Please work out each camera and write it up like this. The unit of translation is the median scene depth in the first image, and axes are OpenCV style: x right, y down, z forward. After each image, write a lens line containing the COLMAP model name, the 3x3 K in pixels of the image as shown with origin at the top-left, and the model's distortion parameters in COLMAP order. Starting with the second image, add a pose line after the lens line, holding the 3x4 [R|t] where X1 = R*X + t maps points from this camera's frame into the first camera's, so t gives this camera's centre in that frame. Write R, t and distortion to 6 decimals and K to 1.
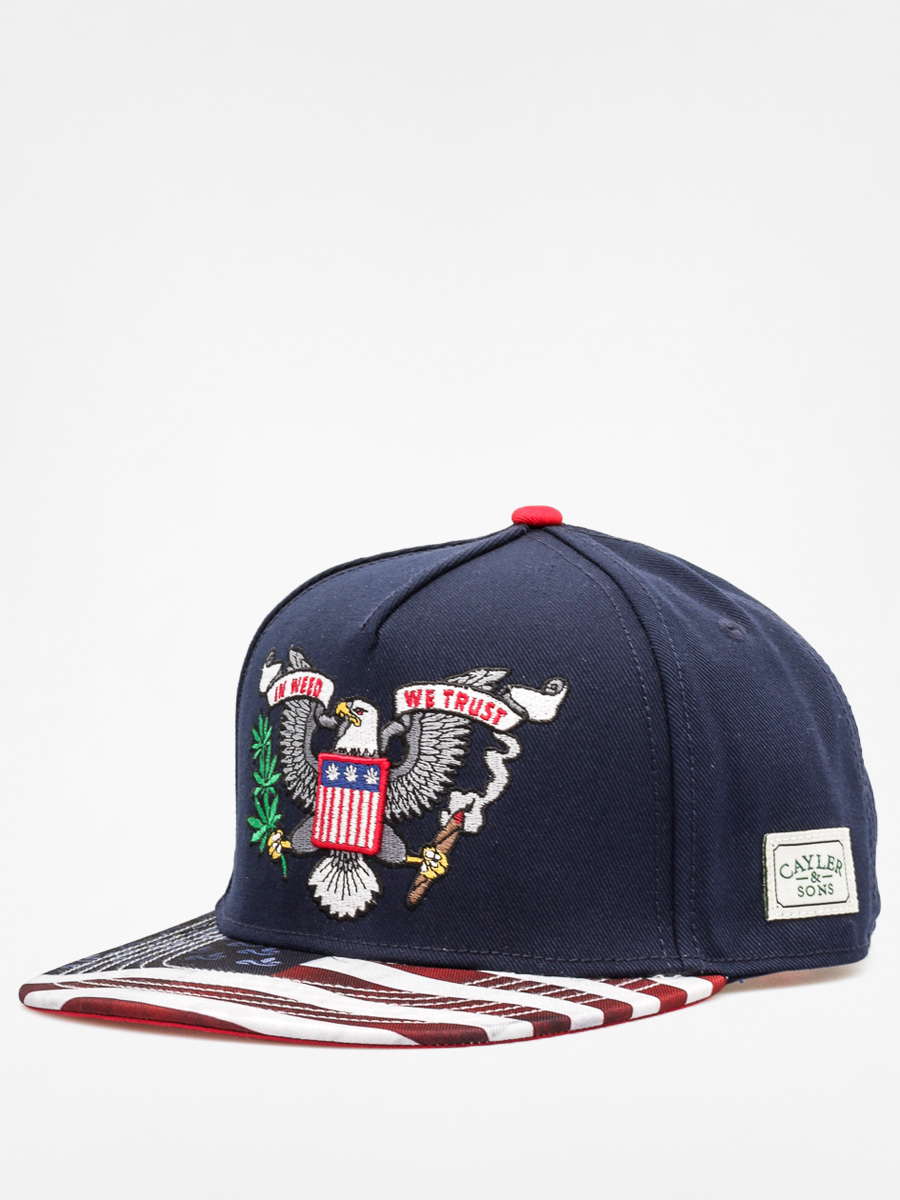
lens RADIAL K [[3368.0, 0, 449.9], [0, 3368.0, 600.0], [0, 0, 1]] dist [-0.022172, 0.000000]
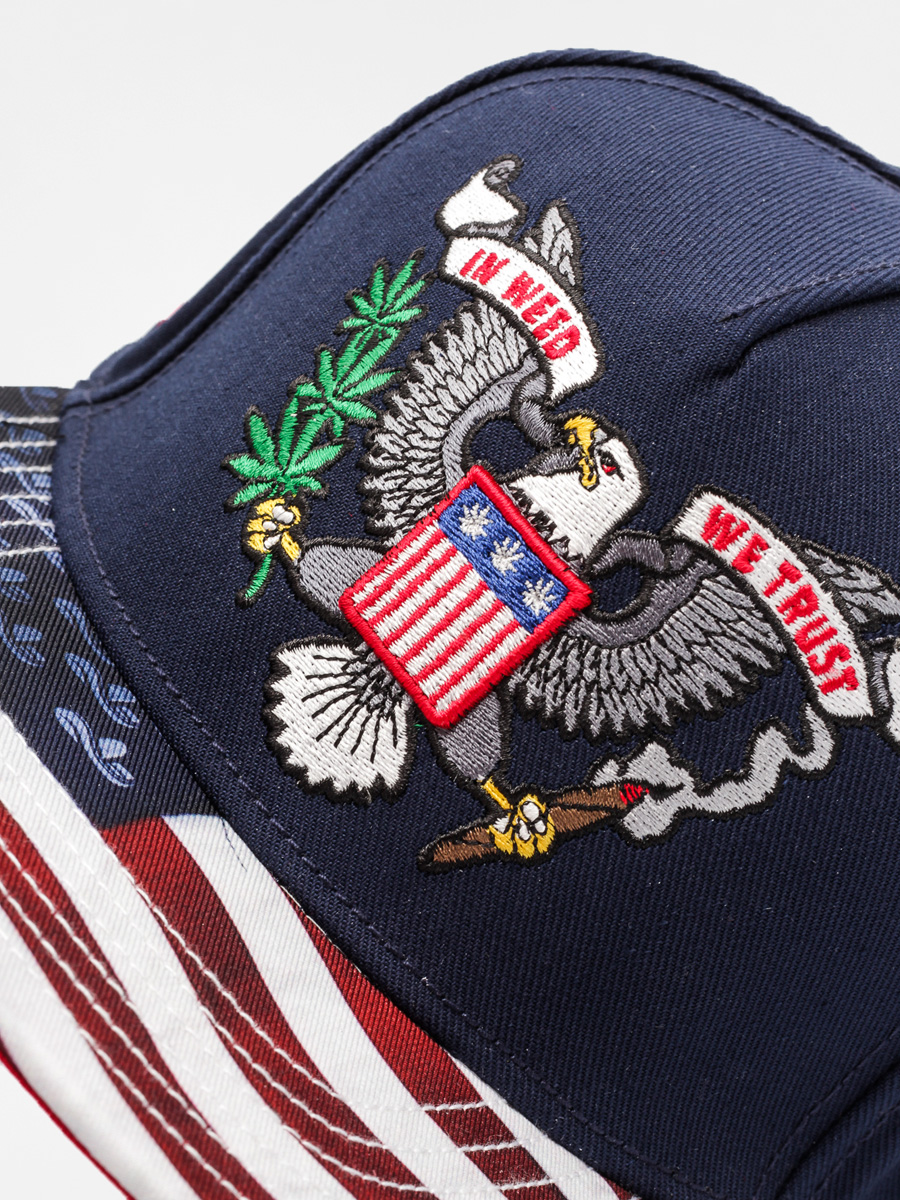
lens RADIAL K [[3368.0, 0, 450.3], [0, 3368.0, 600.0], [0, 0, 1]] dist [-0.022172, 0.000000]
pose [[0.763434, 0.606616, 0.221777, -0.133698], [-0.645426, 0.729466, 0.226505, -0.043079], [-0.024377, -0.316062, 0.948425, 0.566193]]
